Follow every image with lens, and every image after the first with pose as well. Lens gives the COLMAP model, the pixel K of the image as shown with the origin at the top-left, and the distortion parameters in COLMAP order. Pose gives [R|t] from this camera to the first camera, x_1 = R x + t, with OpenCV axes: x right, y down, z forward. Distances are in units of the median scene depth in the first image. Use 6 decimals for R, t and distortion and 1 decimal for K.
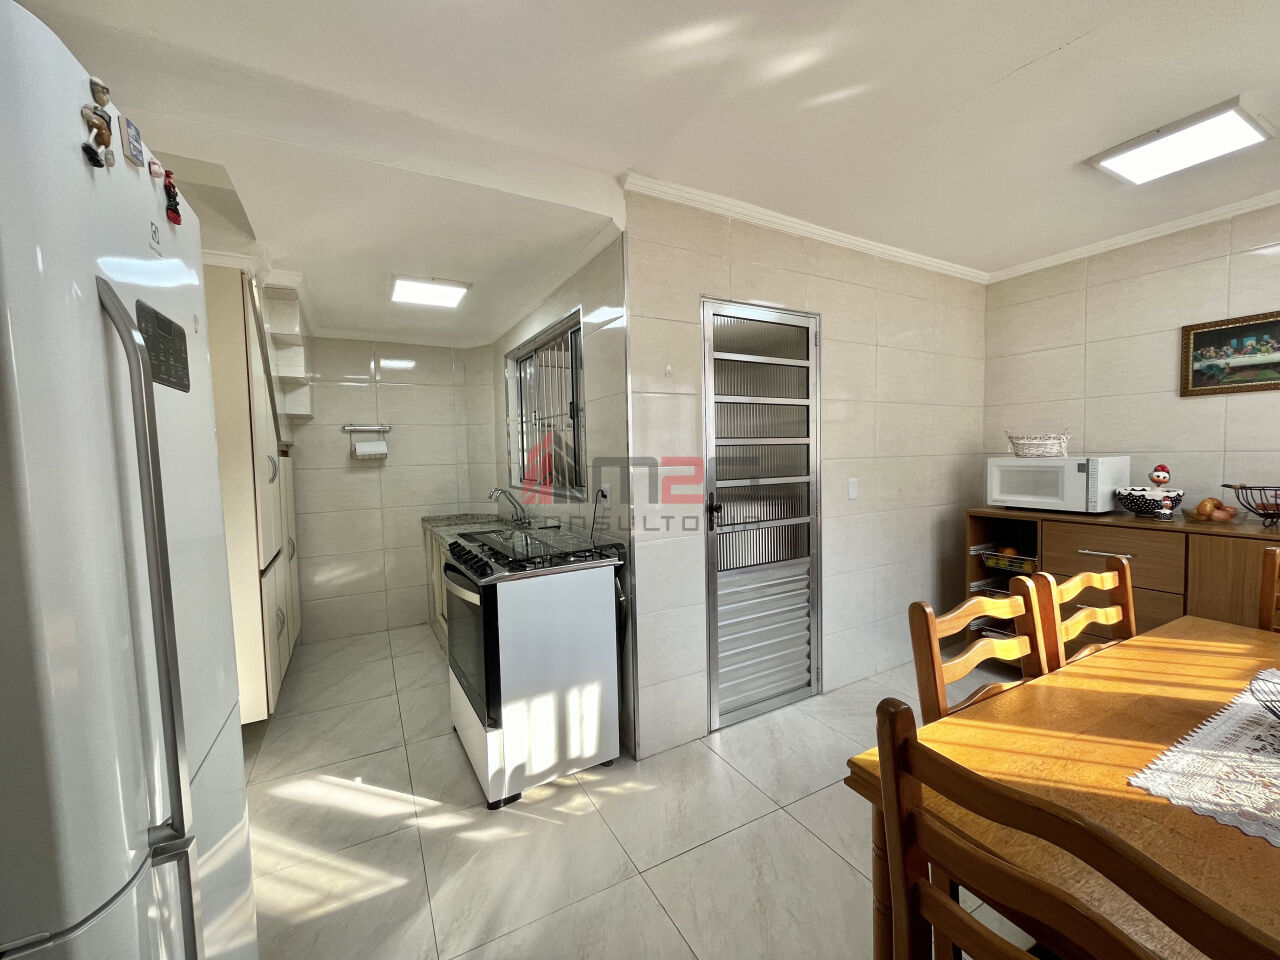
lens RADIAL K [[516.5, 0, 642.0], [0, 516.5, 476.3], [0, 0, 1]] dist [-0.003114, 0.000549]
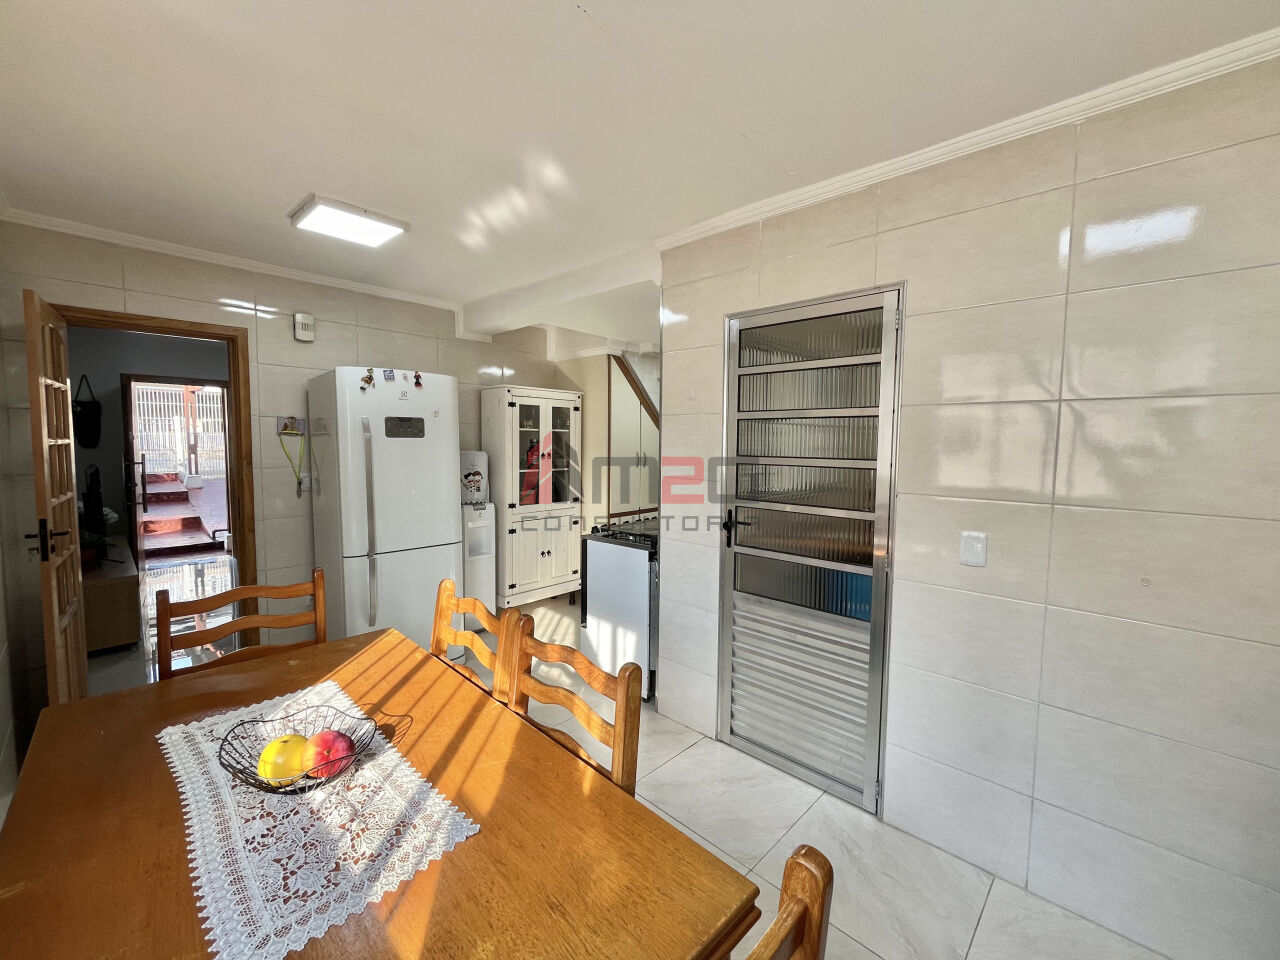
lens RADIAL K [[516.5, 0, 638.6], [0, 516.5, 477.7], [0, 0, 1]] dist [-0.003114, 0.000549]
pose [[0.295672, 0.094247, -0.950629, 0.898770], [-0.063880, 0.994845, 0.078762, -0.085547], [0.953151, 0.037438, 0.300168, 0.457455]]
